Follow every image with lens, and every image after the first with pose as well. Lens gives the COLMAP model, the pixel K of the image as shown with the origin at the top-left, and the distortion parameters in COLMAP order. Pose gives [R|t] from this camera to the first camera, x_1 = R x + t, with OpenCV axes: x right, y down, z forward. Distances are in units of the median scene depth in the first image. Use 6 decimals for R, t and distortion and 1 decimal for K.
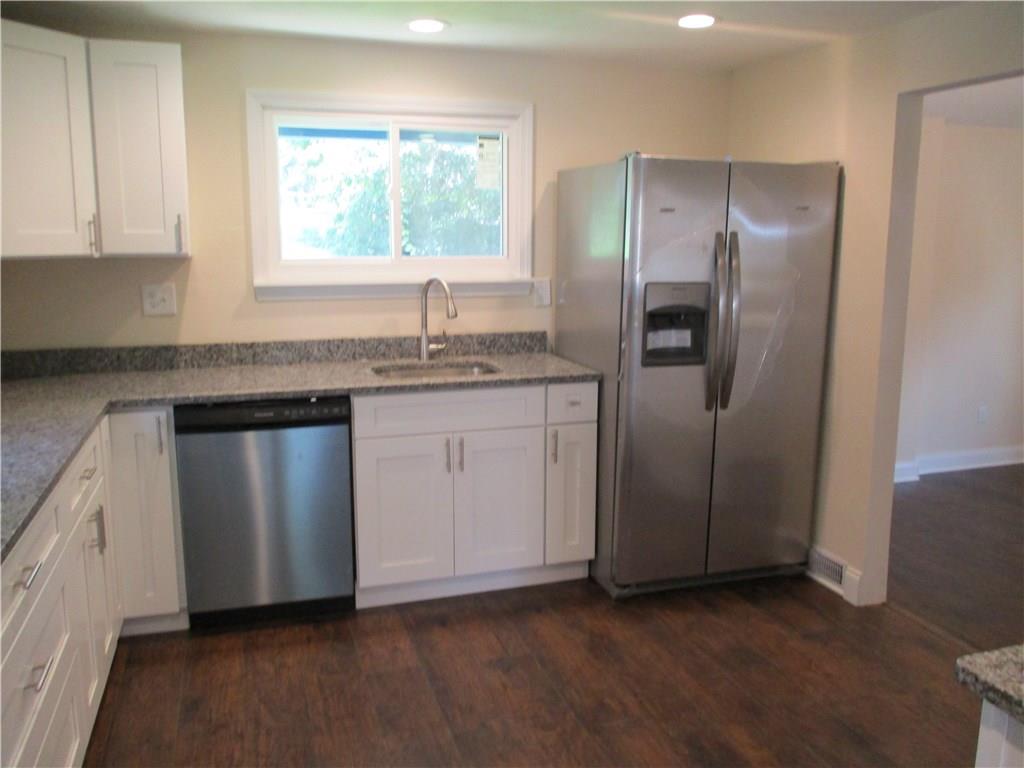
lens RADIAL K [[844.1, 0, 514.2], [0, 844.1, 377.8], [0, 0, 1]] dist [-0.019286, -0.004722]
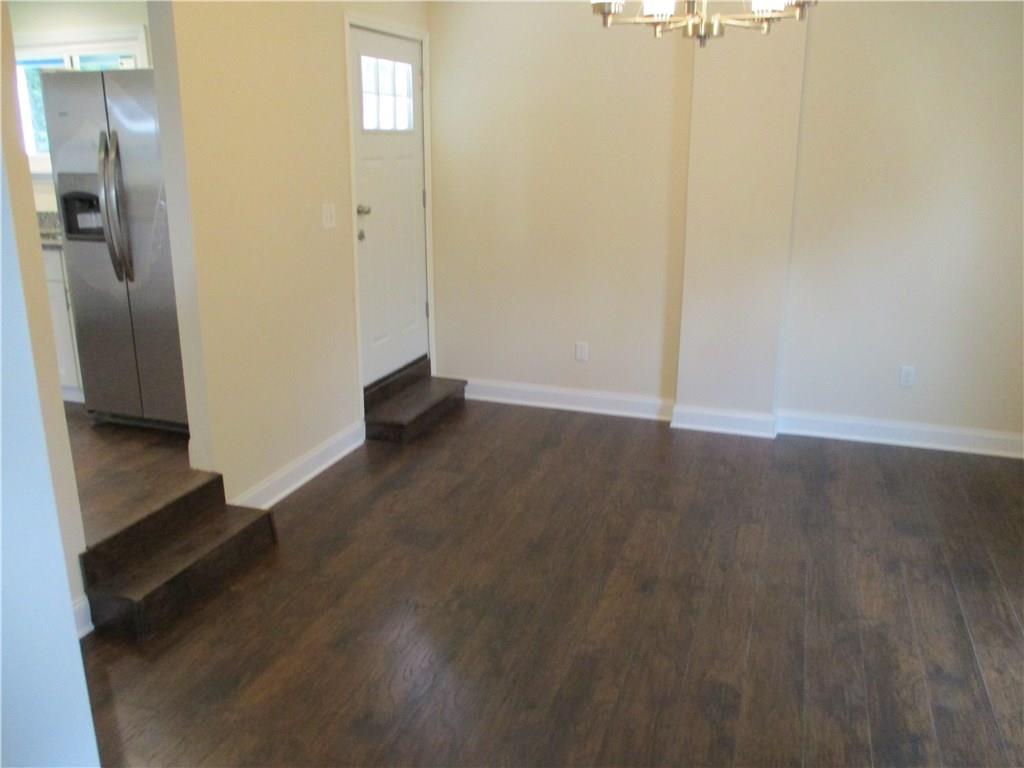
lens RADIAL K [[844.1, 0, 514.2], [0, 844.1, 377.8], [0, 0, 1]] dist [-0.019286, -0.004722]
pose [[0.799489, 0.161314, -0.578615, 1.361806], [-0.099689, 0.985539, 0.137019, -0.045161], [0.592351, -0.051864, 0.804009, 0.341155]]
